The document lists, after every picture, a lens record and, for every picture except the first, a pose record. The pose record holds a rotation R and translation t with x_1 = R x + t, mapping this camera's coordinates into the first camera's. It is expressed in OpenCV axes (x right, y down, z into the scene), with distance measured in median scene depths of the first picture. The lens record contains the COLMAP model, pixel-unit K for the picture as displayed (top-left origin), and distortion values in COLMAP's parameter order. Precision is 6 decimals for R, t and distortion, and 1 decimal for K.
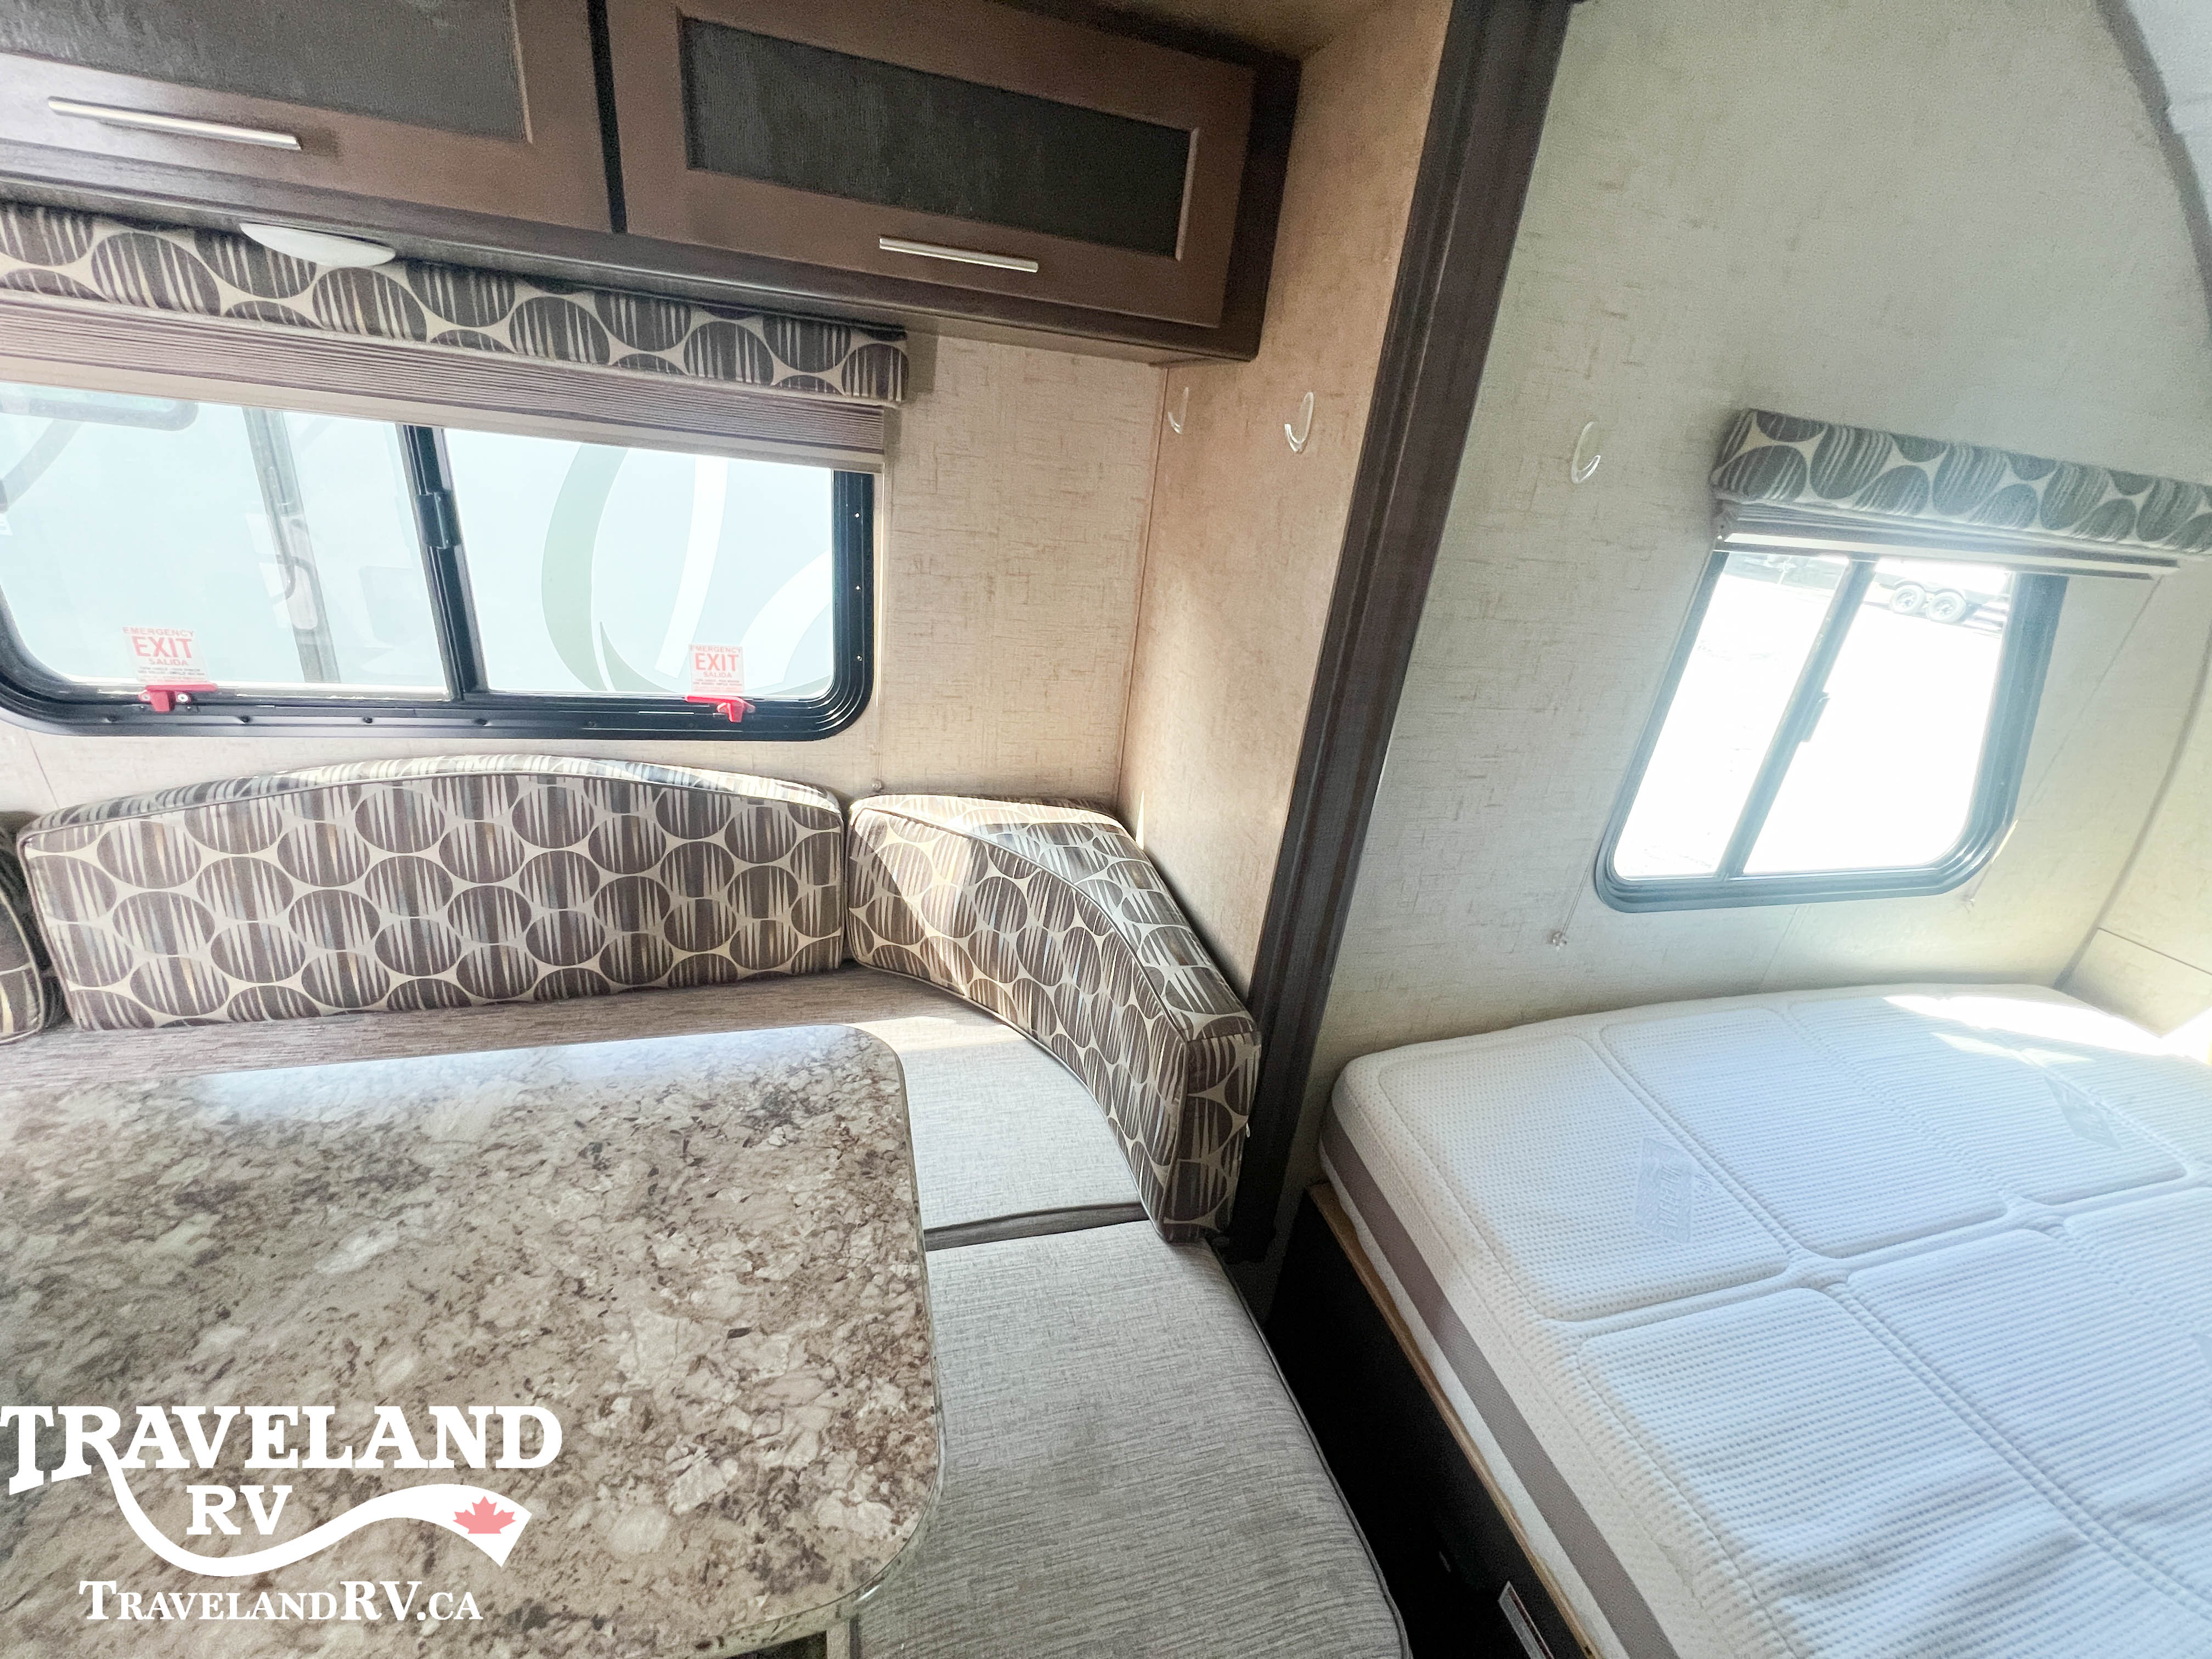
lens RADIAL K [[884.3, 0, 1102.5], [0, 884.3, 823.7], [0, 0, 1]] dist [0.001088, -0.000249]
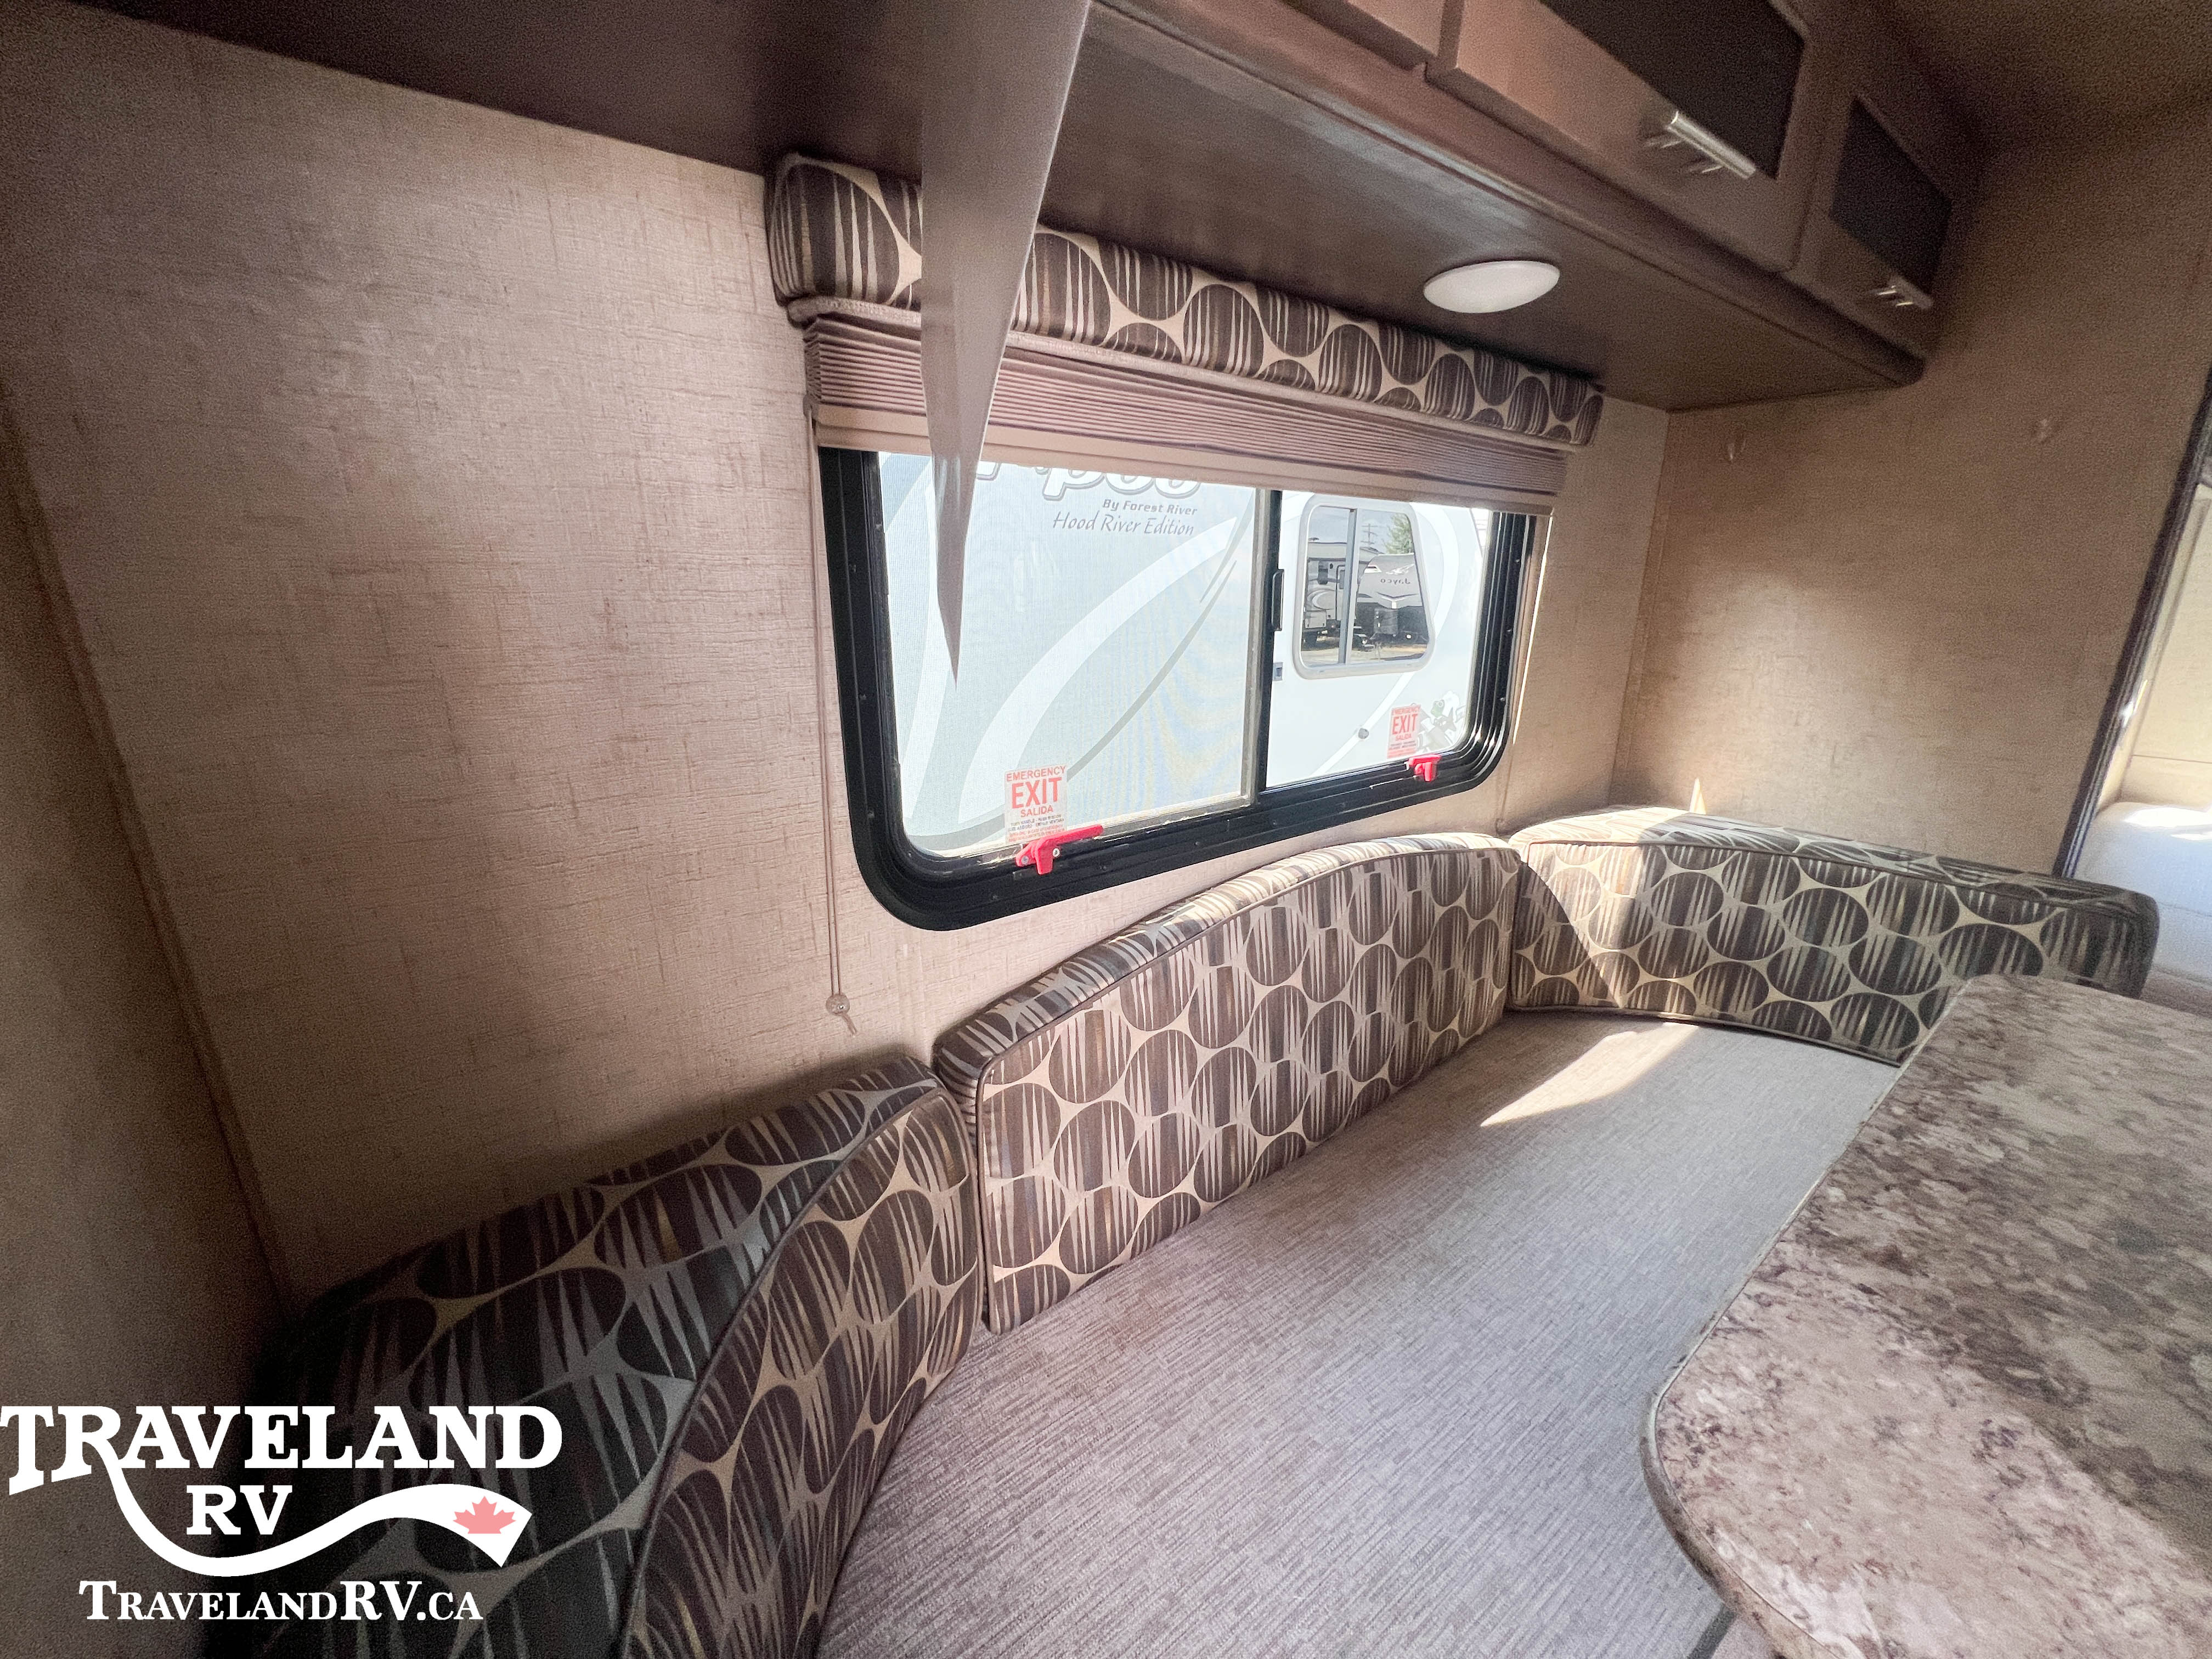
lens RADIAL K [[884.3, 0, 1102.5], [0, 884.3, 823.7], [0, 0, 1]] dist [0.001088, -0.000249]
pose [[0.919642, -0.205399, 0.334769, -1.165575], [0.244522, 0.966440, -0.078762, -0.087774], [-0.307357, 0.154291, 0.939003, 0.225088]]
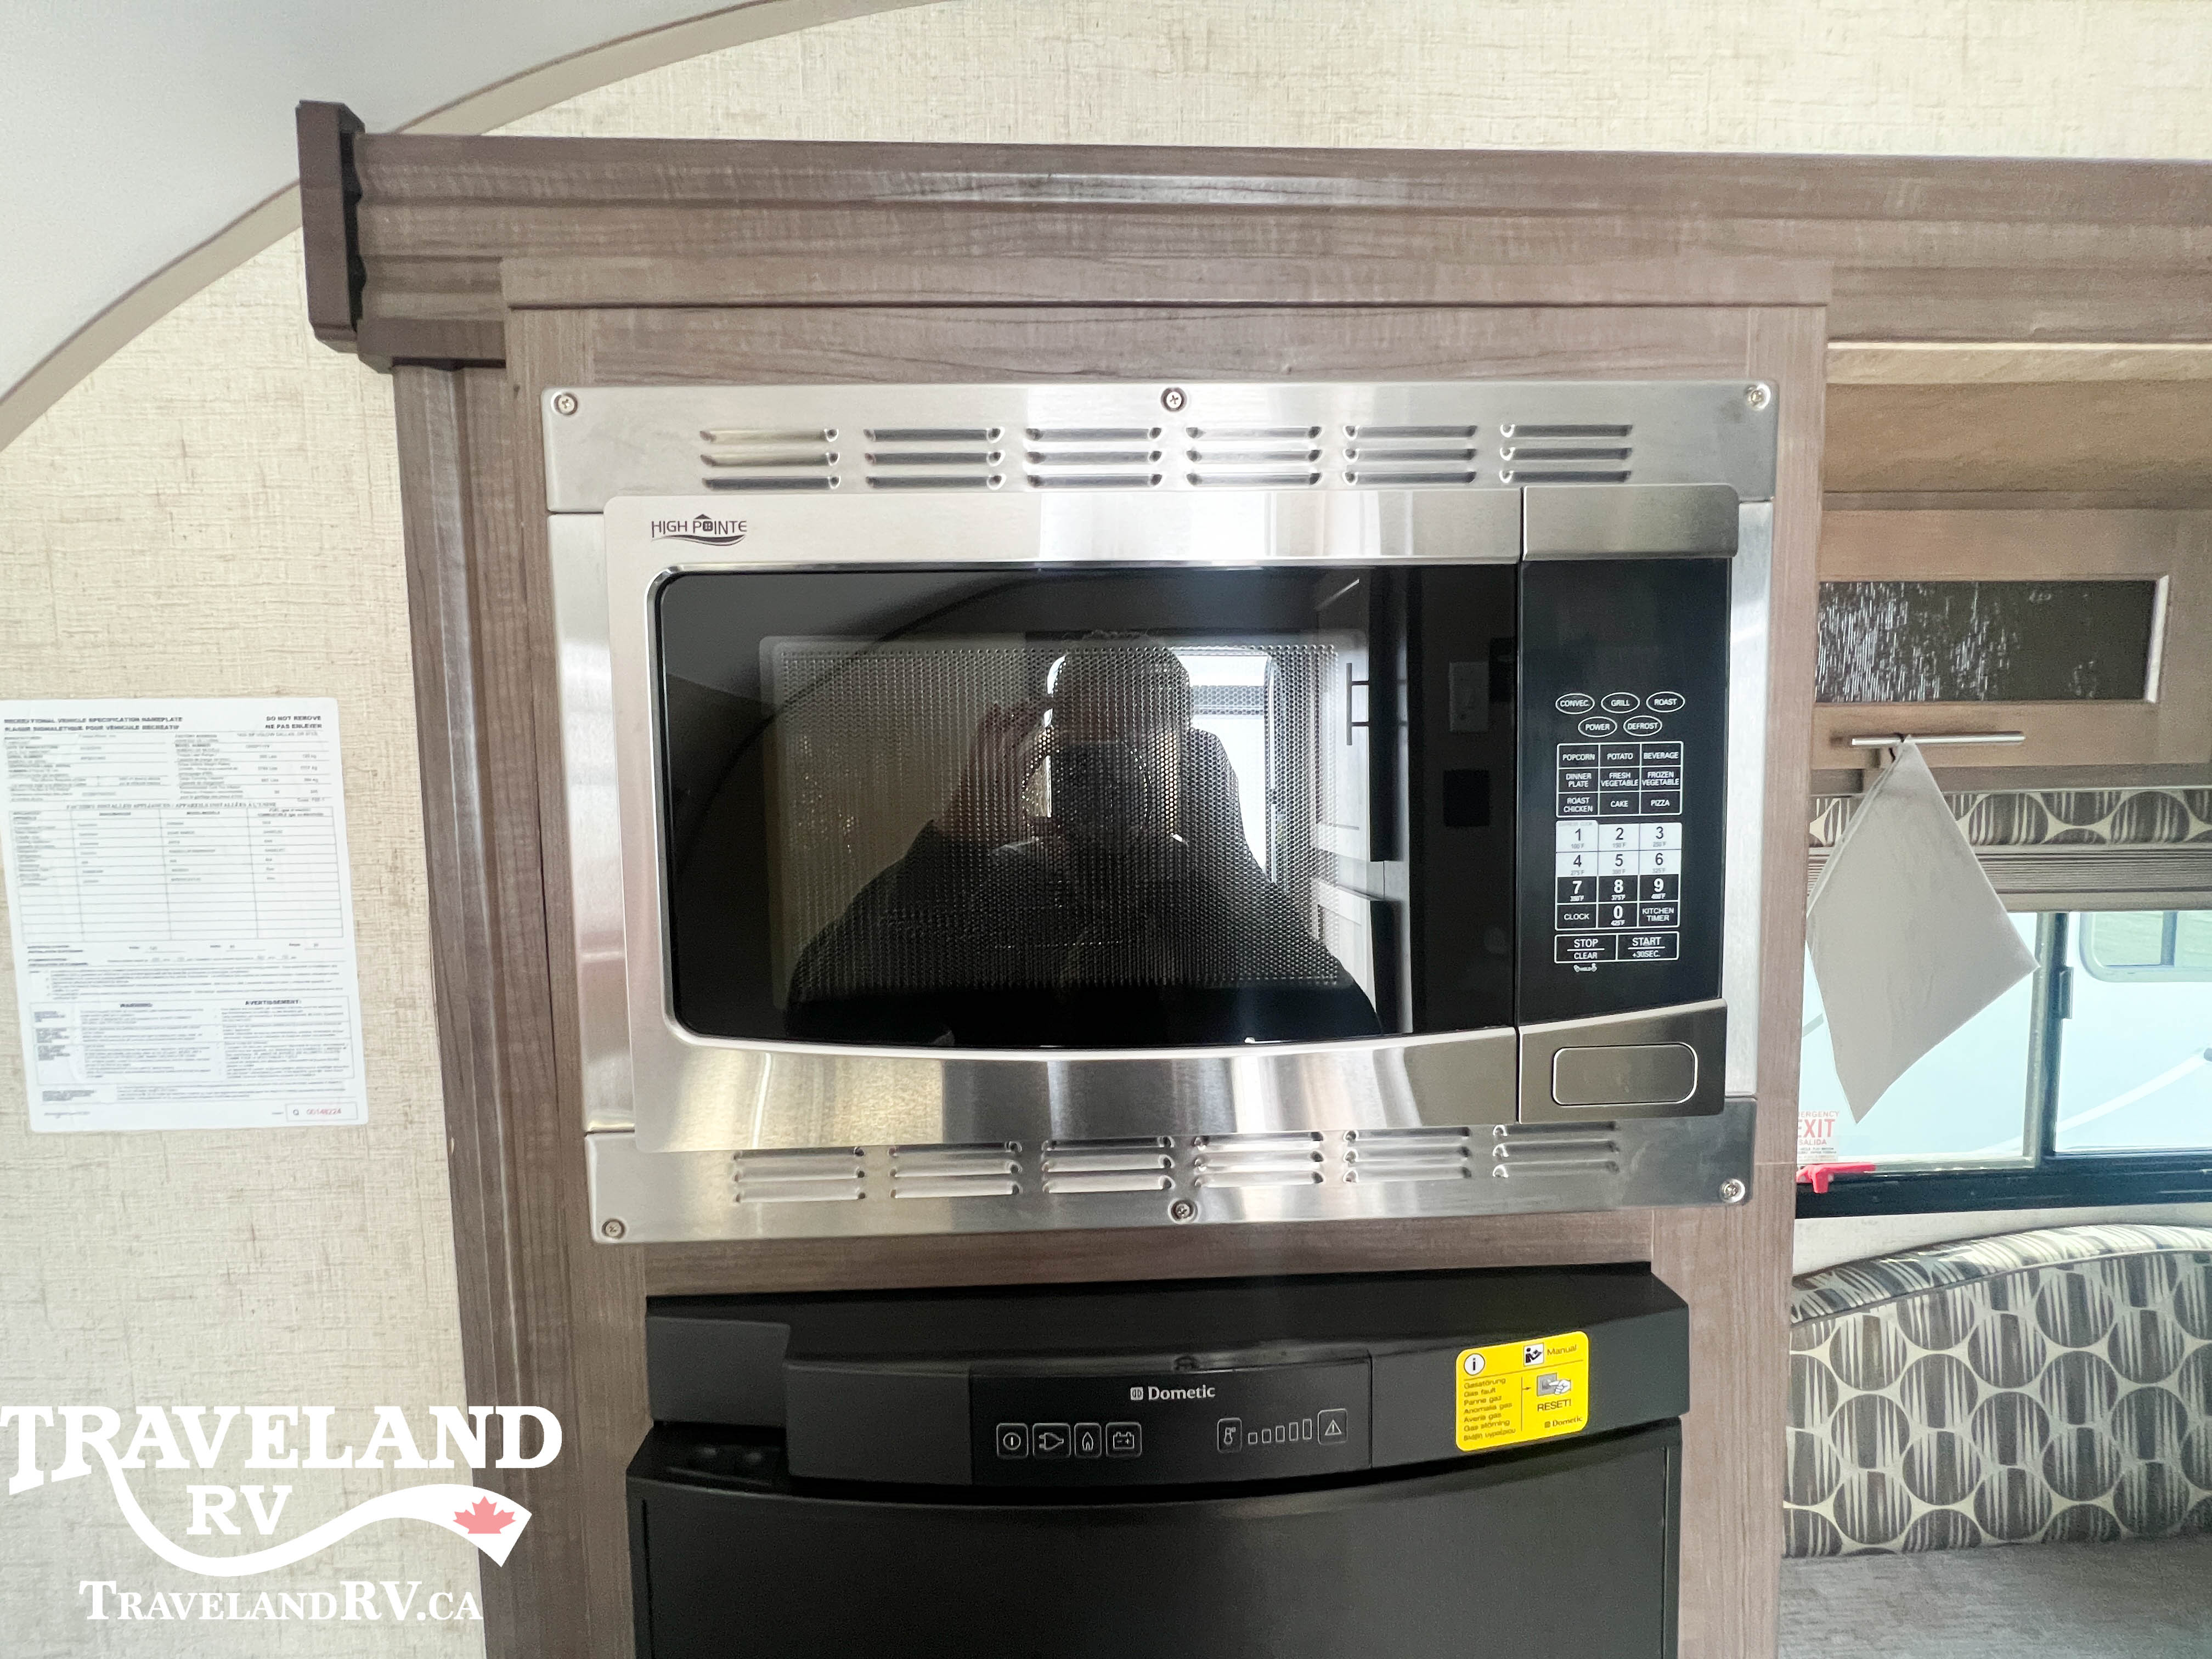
lens RADIAL K [[881.9, 0, 1105.3], [0, 881.9, 825.6], [0, 0, 1]] dist [-0.000099, -0.000641]
pose [[0.965249, -0.105497, -0.239092, -1.452356], [0.012387, 0.932337, -0.361378, -0.152019], [0.261038, 0.345858, 0.901244, -0.275579]]
